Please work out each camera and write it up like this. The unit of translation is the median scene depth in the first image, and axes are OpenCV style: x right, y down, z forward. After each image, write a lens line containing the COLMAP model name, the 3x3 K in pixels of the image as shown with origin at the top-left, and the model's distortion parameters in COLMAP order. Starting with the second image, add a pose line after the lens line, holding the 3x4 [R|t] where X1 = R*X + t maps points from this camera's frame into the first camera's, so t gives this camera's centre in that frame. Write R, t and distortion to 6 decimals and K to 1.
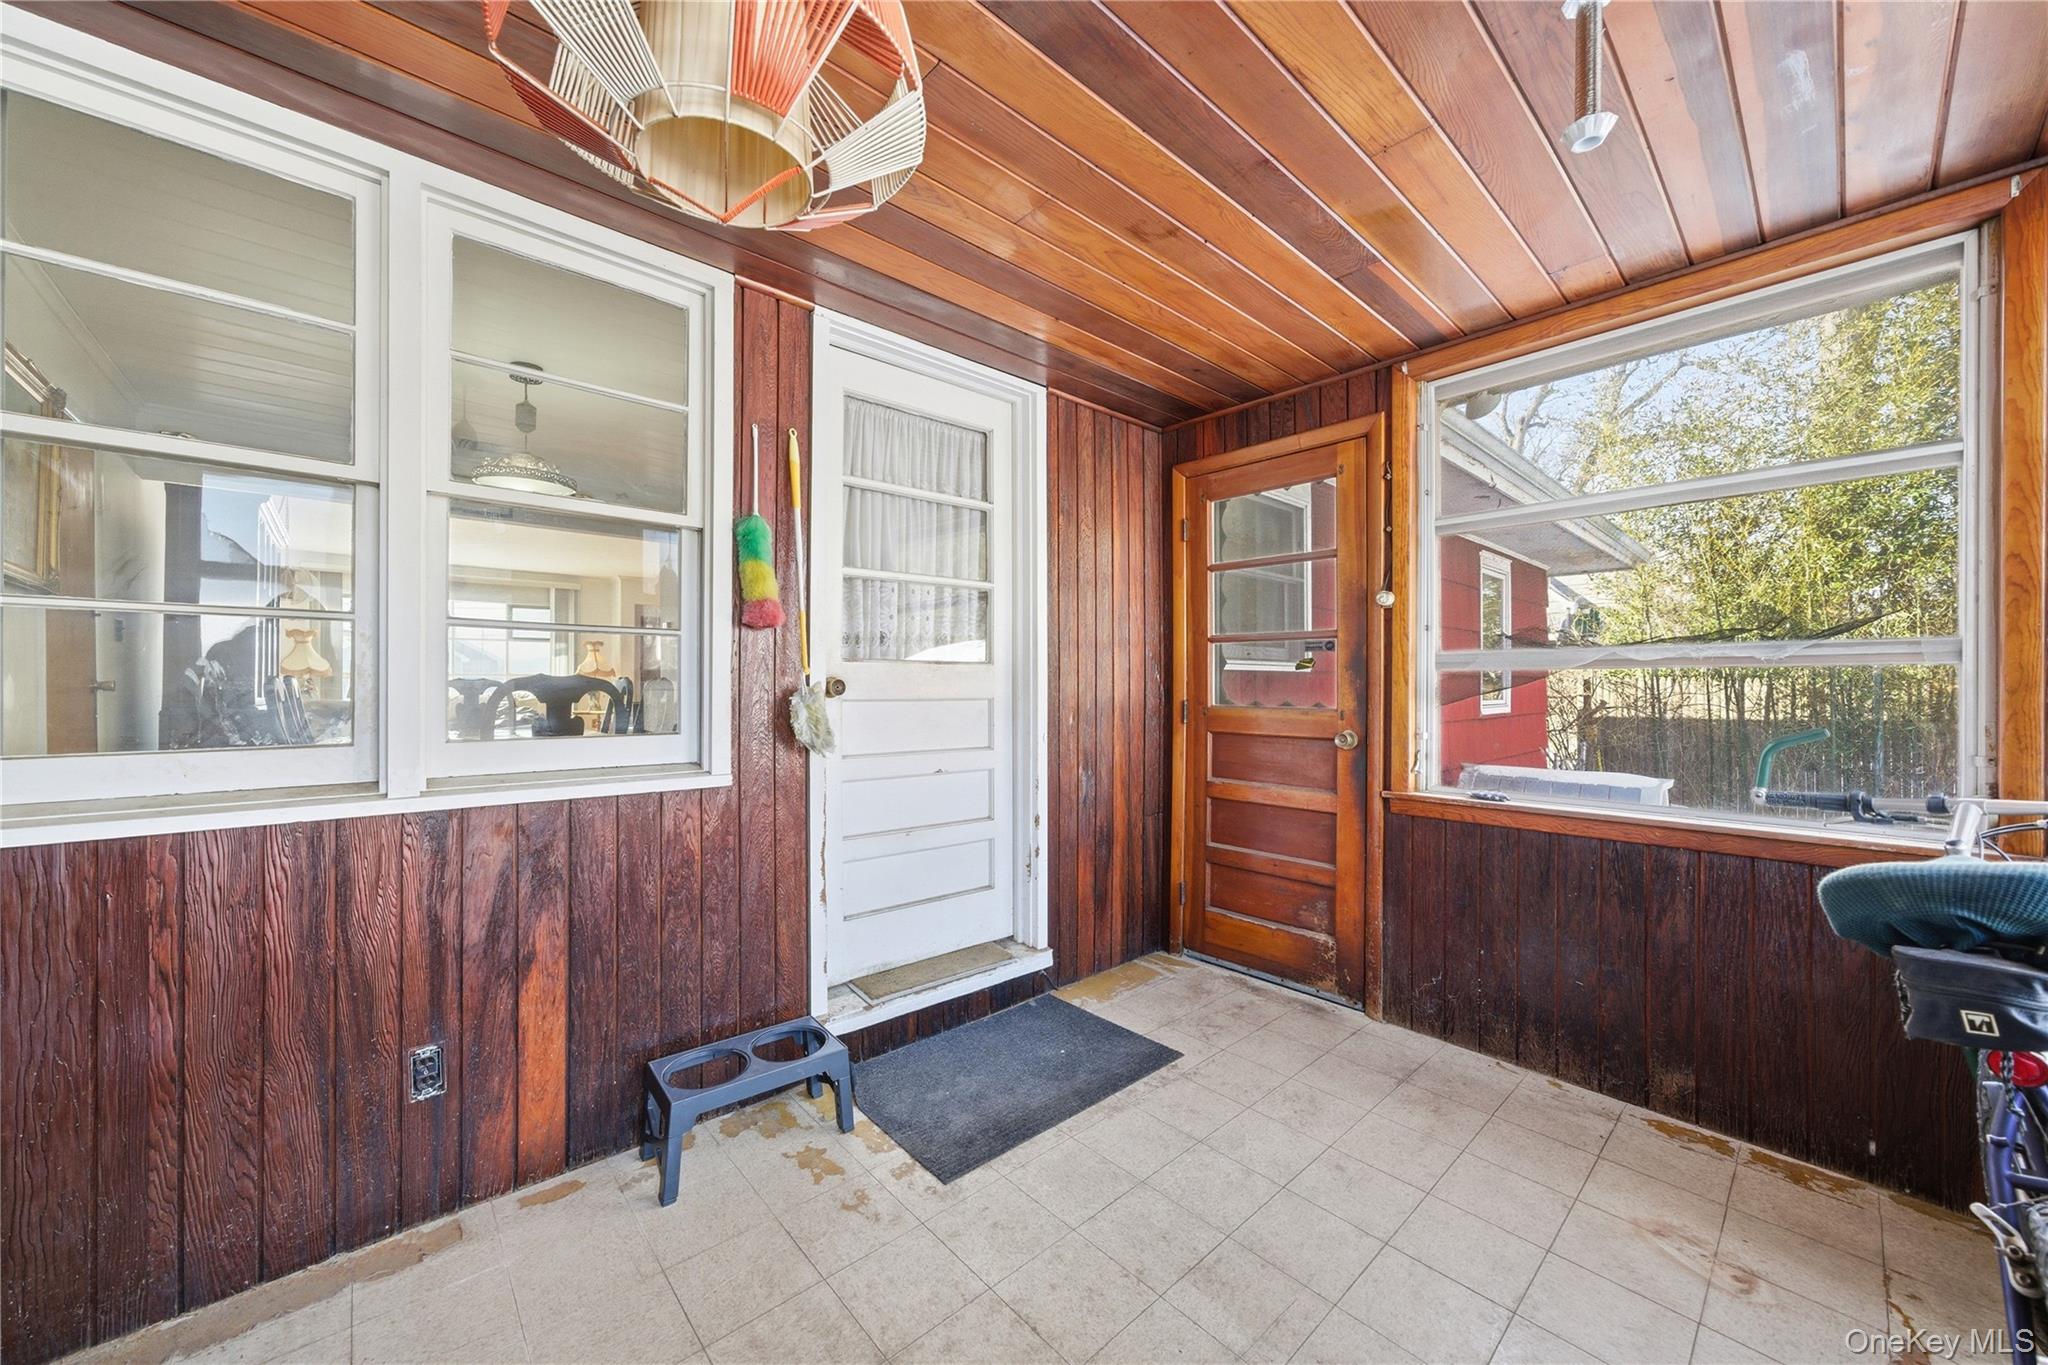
lens RADIAL K [[743.4, 0, 1019.5], [0, 743.4, 693.2], [0, 0, 1]] dist [0.000305, 0.000071]
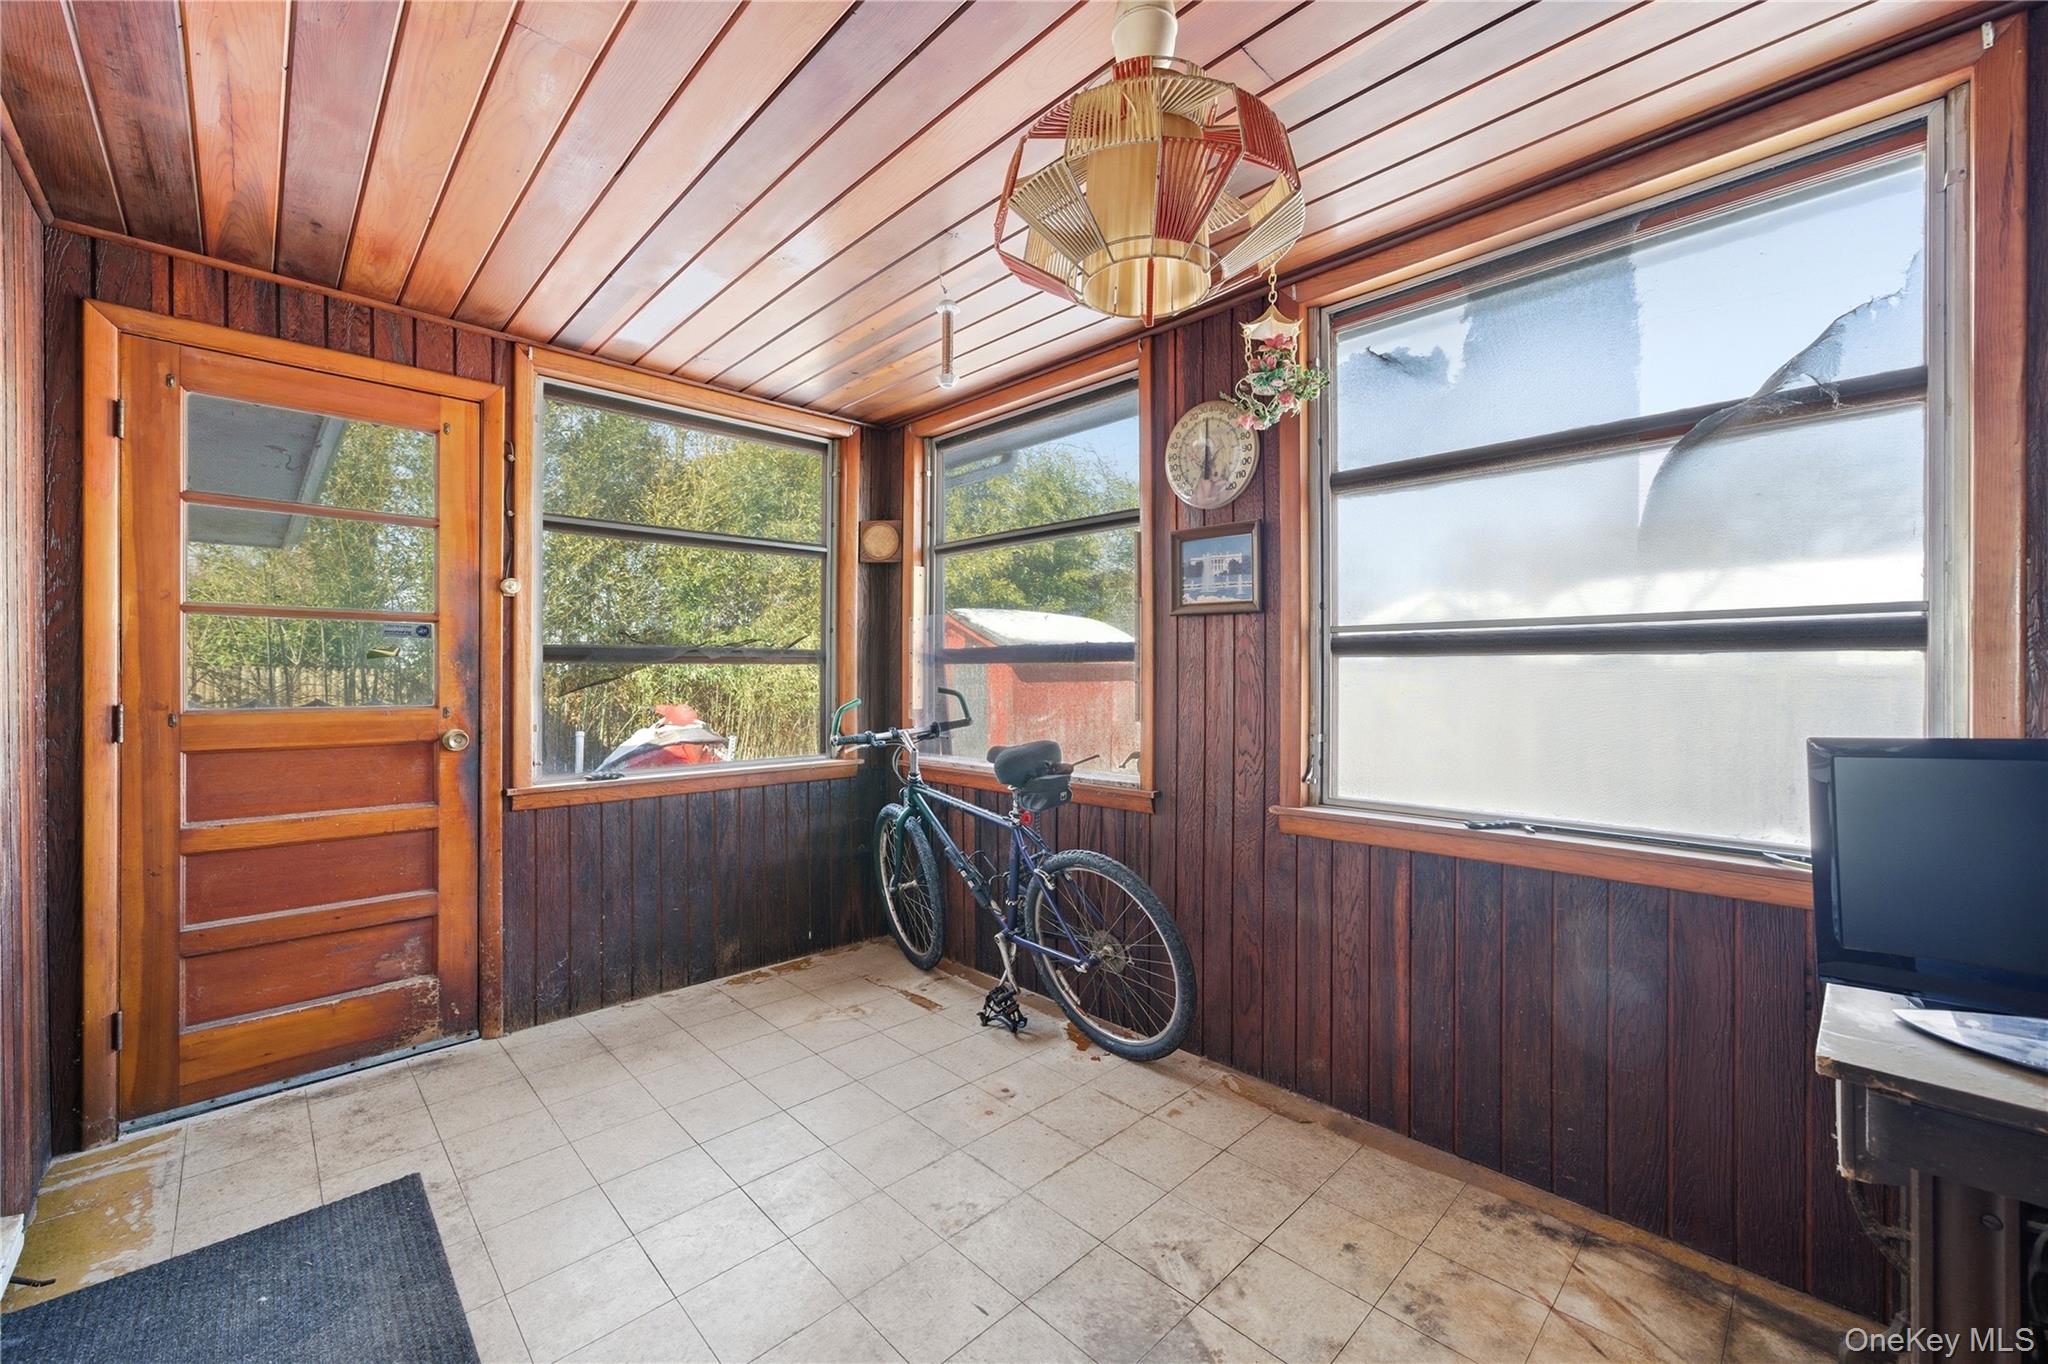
lens RADIAL K [[800.6, 0, 1024.0], [0, 800.6, 682.0], [0, 0, 1]] dist [-0.014014, -0.000027]
pose [[-0.045361, -0.008684, 0.998933, -0.523840], [0.011736, 0.999889, 0.009225, -0.005854], [-0.998902, 0.012142, -0.045254, 0.373221]]
